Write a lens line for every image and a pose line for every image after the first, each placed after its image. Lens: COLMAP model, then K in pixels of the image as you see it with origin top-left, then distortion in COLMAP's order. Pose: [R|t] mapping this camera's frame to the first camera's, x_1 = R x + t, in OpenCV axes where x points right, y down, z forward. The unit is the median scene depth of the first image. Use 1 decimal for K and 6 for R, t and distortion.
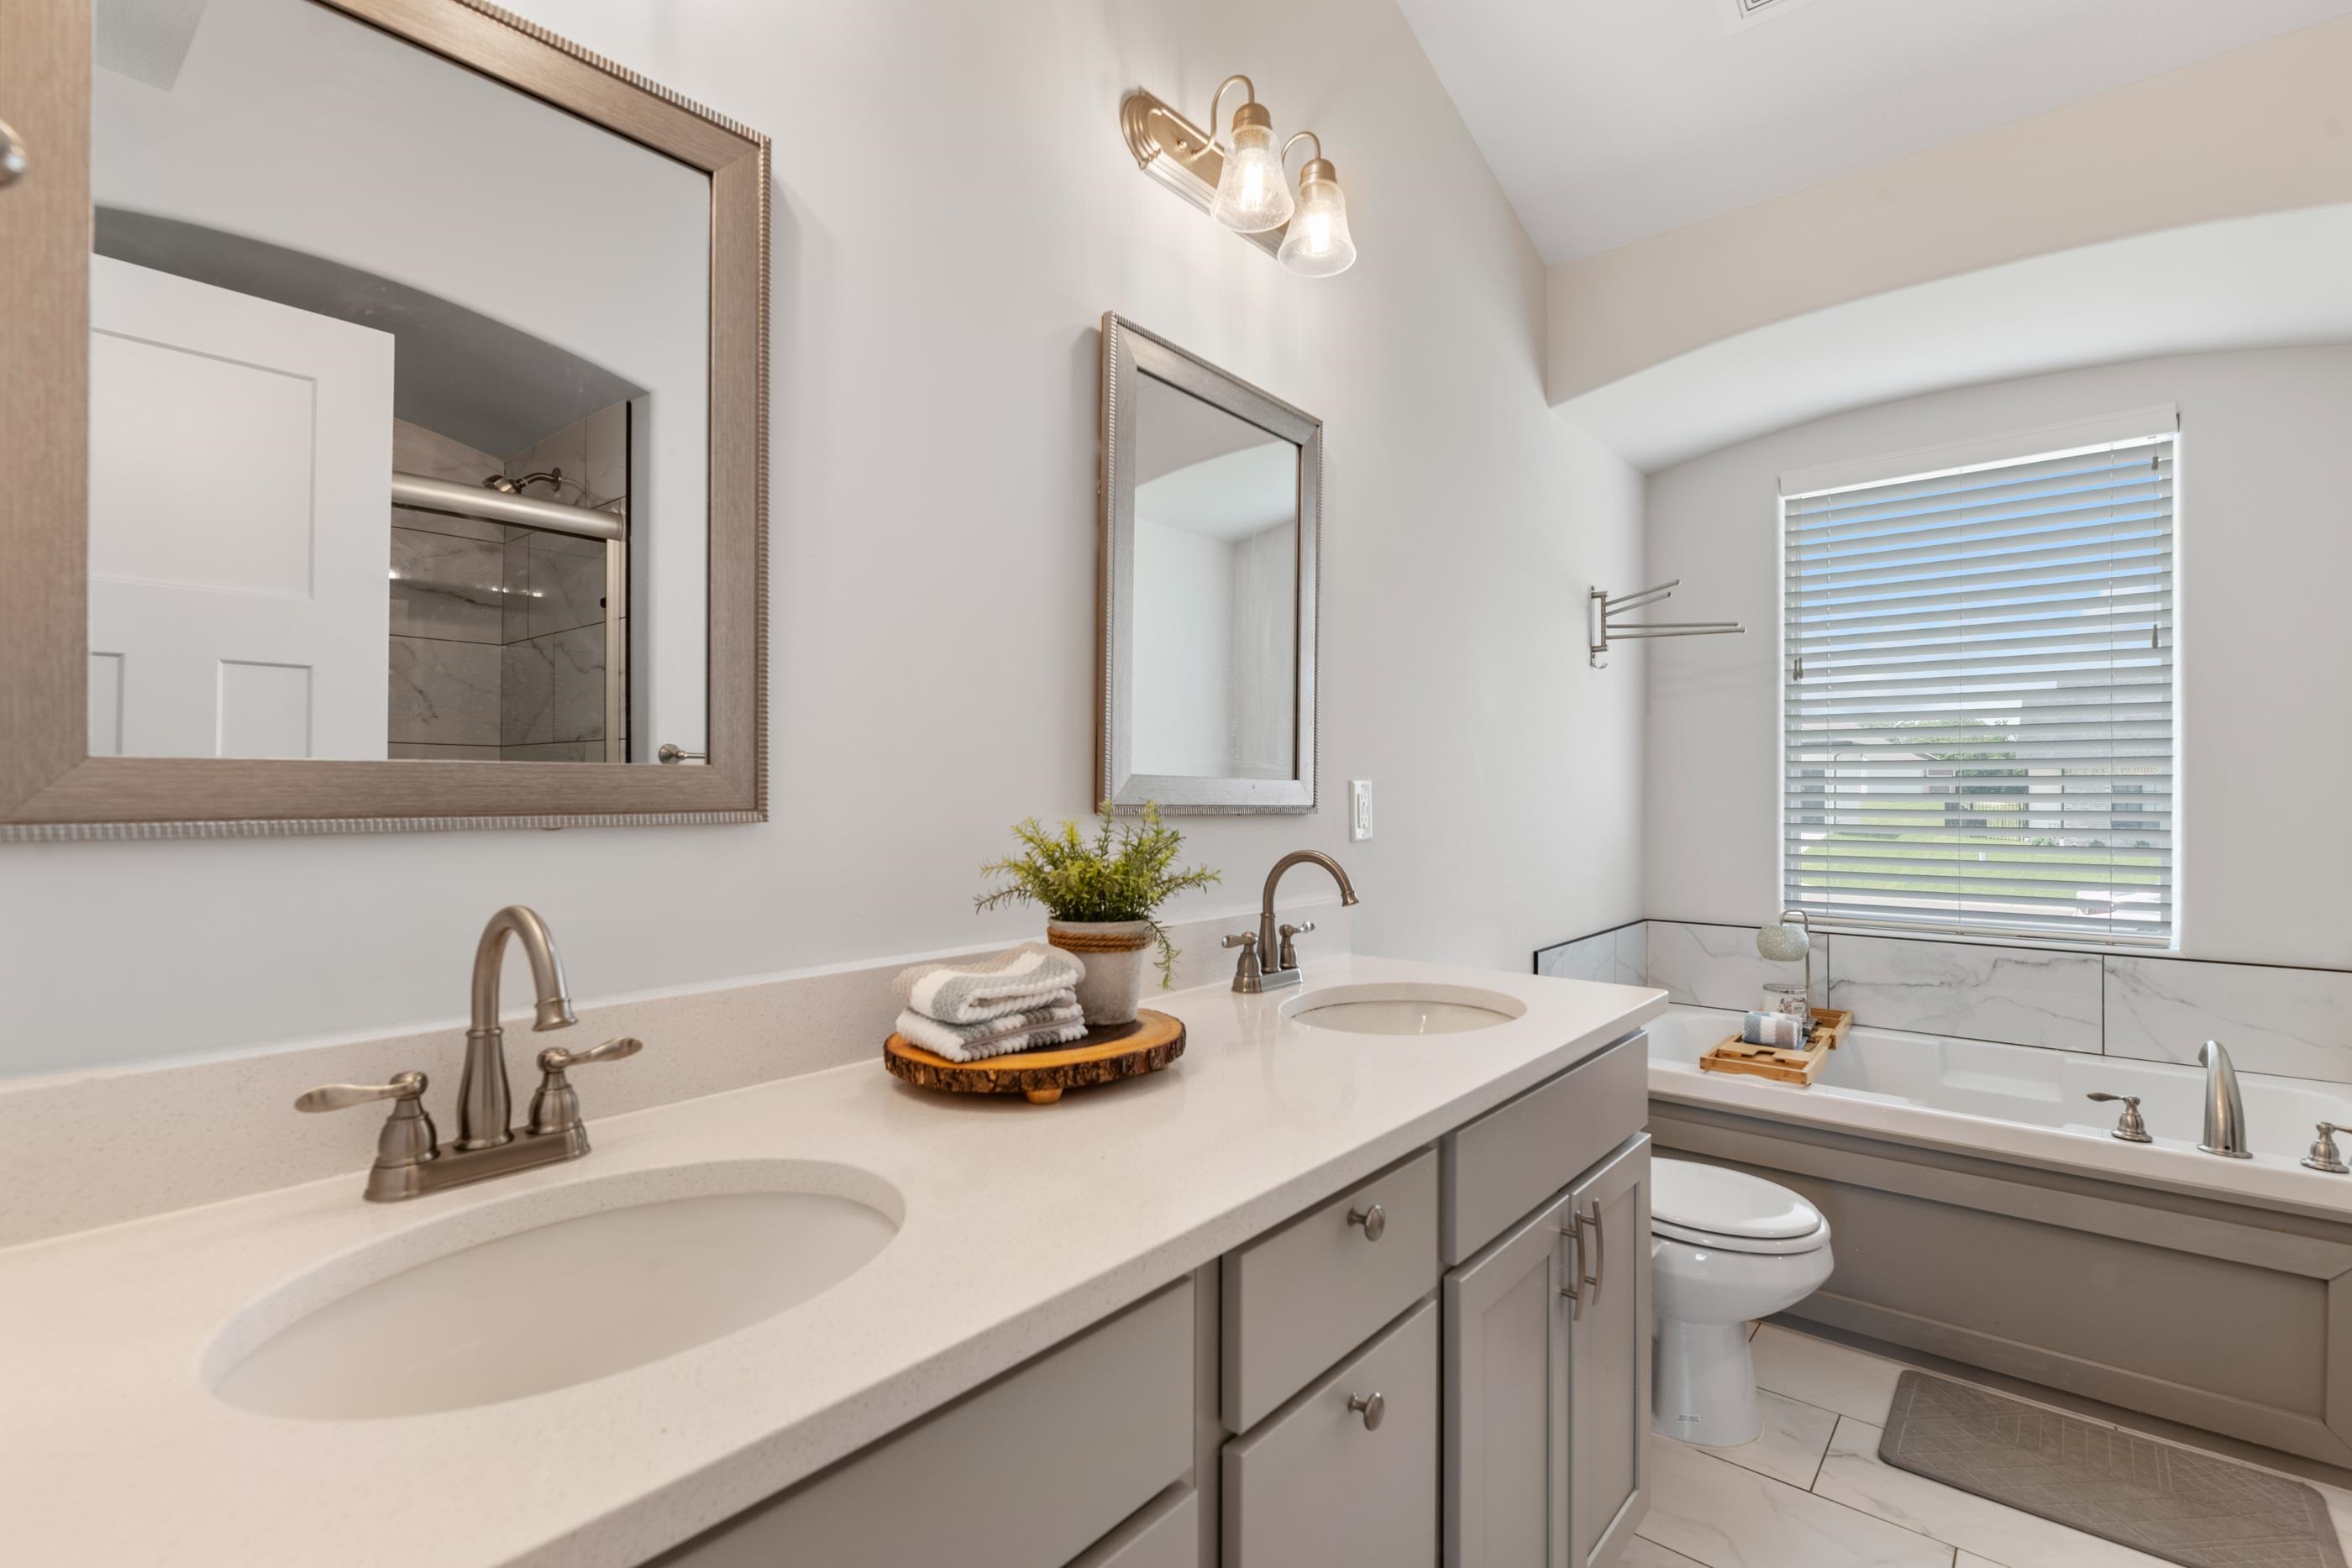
lens RADIAL K [[1081.7, 0, 1175.1], [0, 1081.7, 784.6], [0, 0, 1]] dist [0.000473, -0.001784]
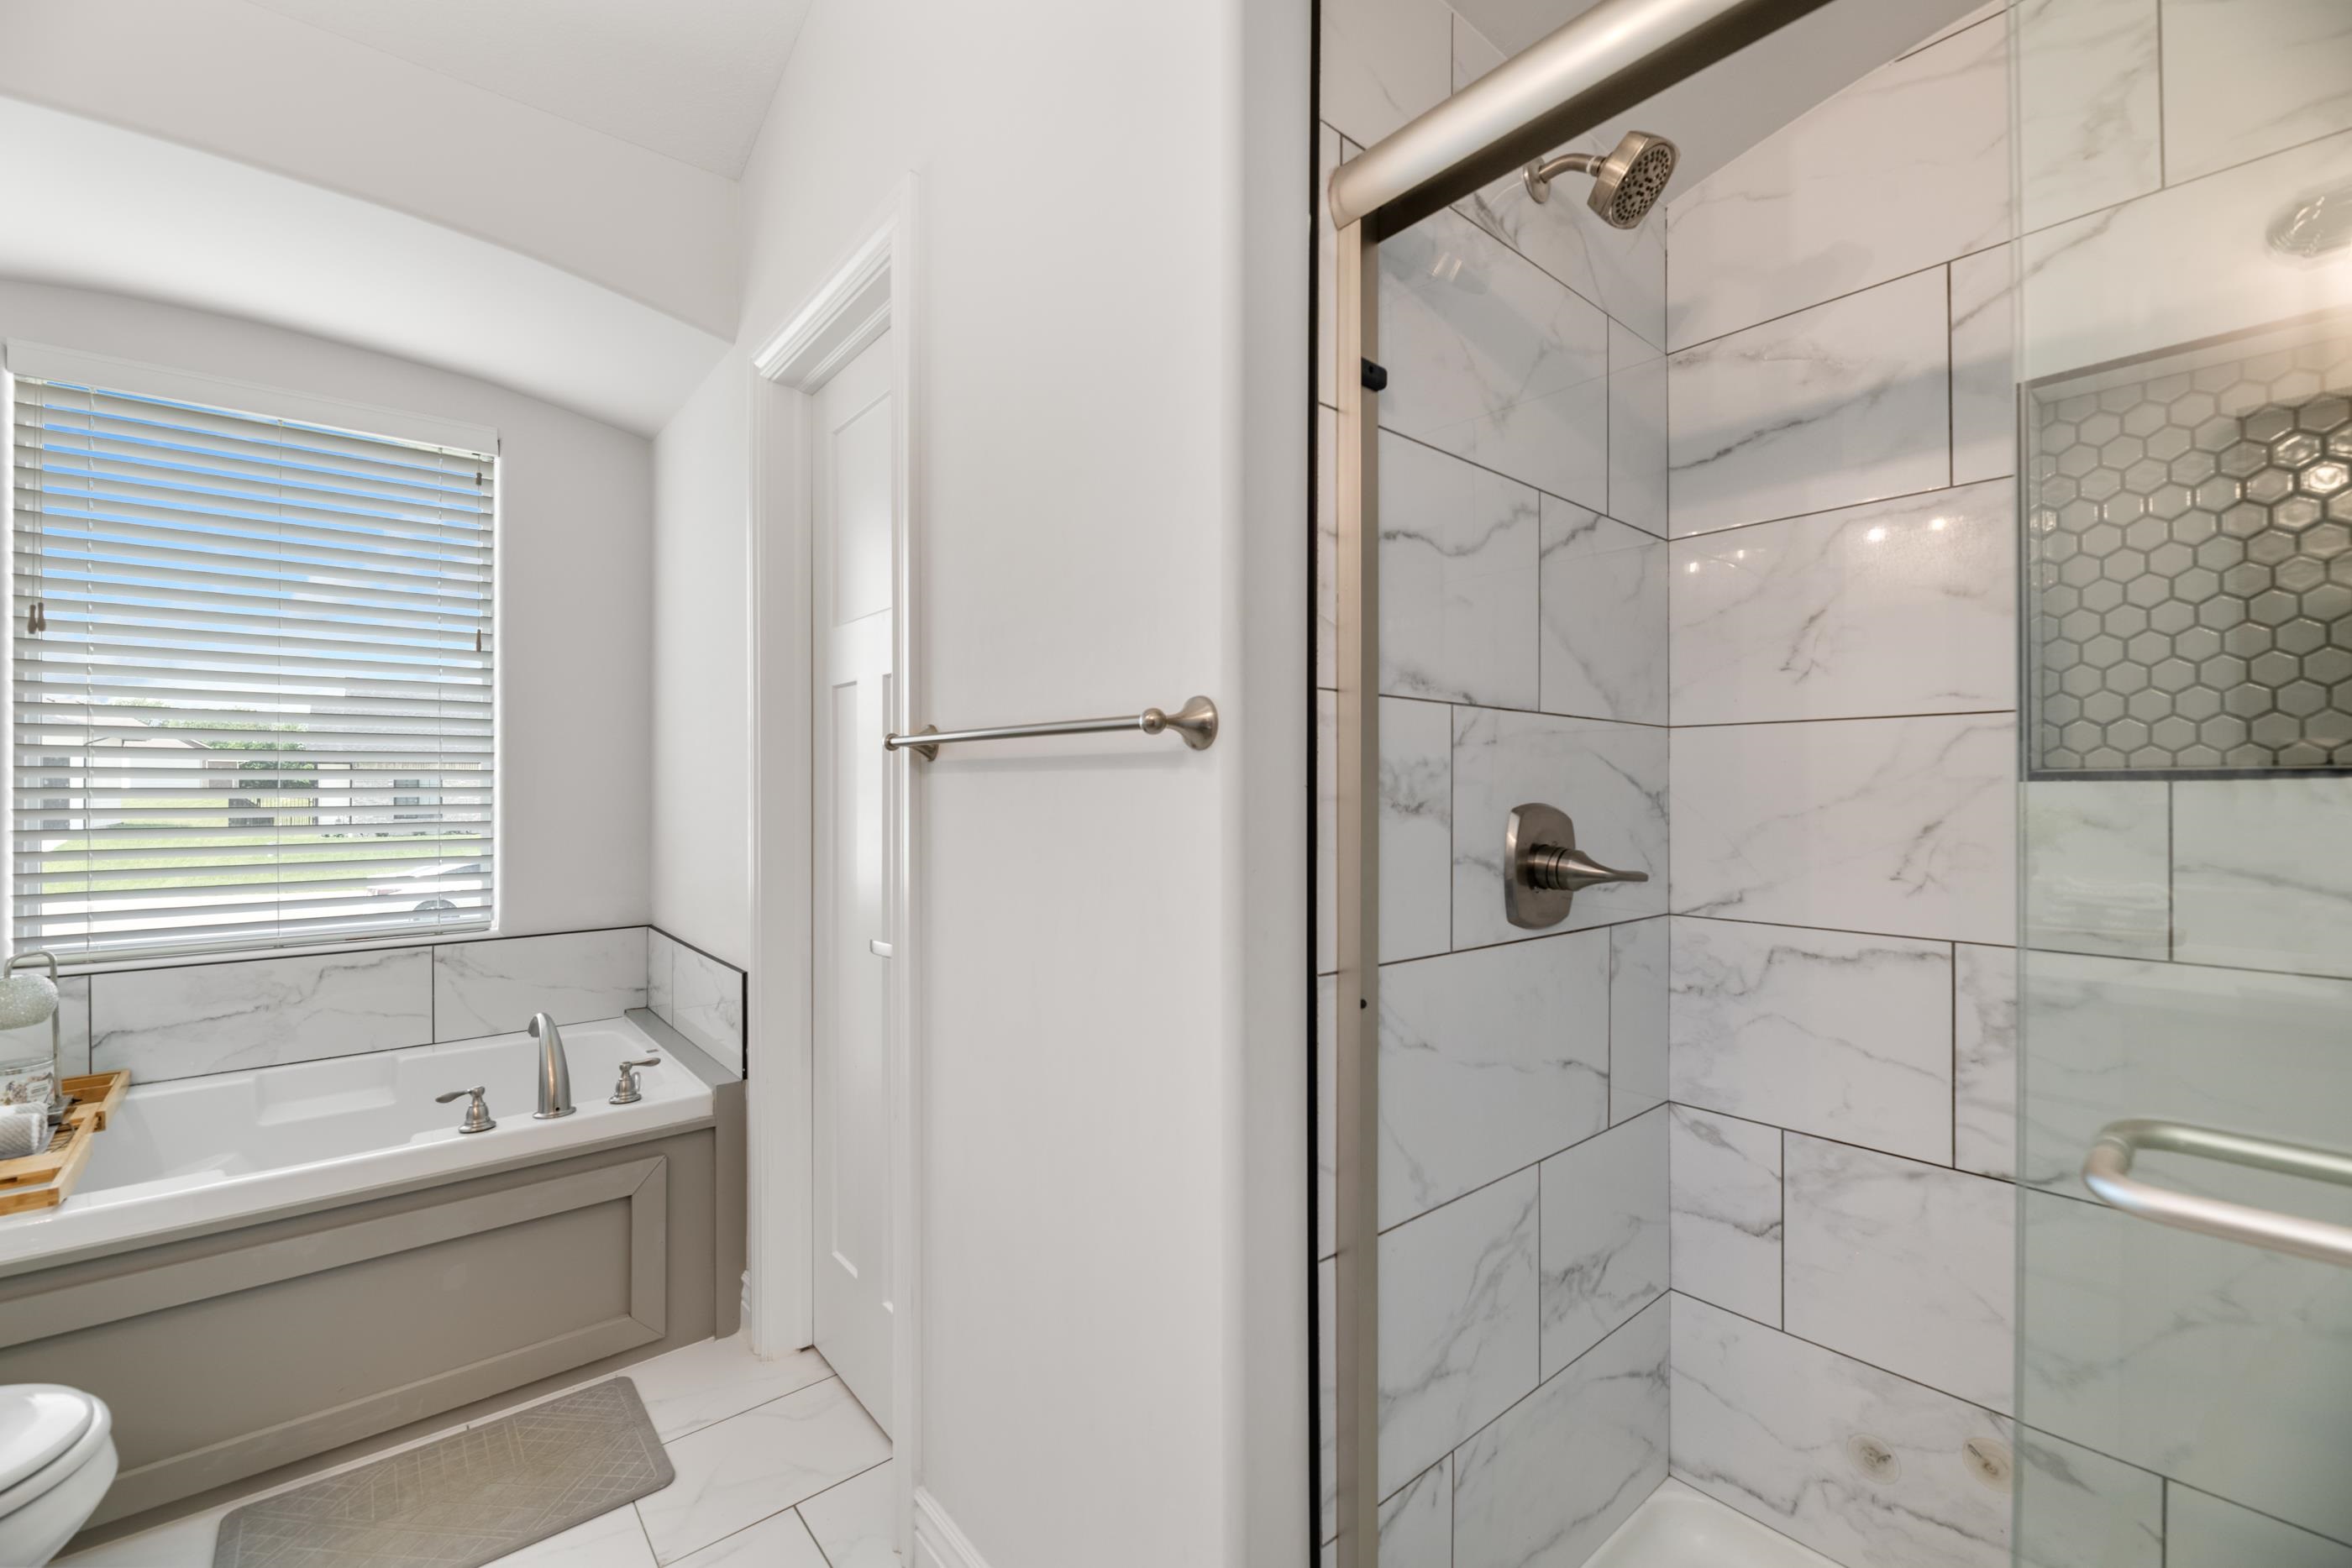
lens RADIAL K [[968.6, 0, 1171.7], [0, 968.6, 784.8], [0, 0, 1]] dist [-0.007402, -0.000685]
pose [[0.171161, -0.000079, 0.985243, 0.079301], [-0.003819, 0.999992, 0.000743, 0.002432], [-0.985236, -0.003890, 0.171159, 0.151320]]
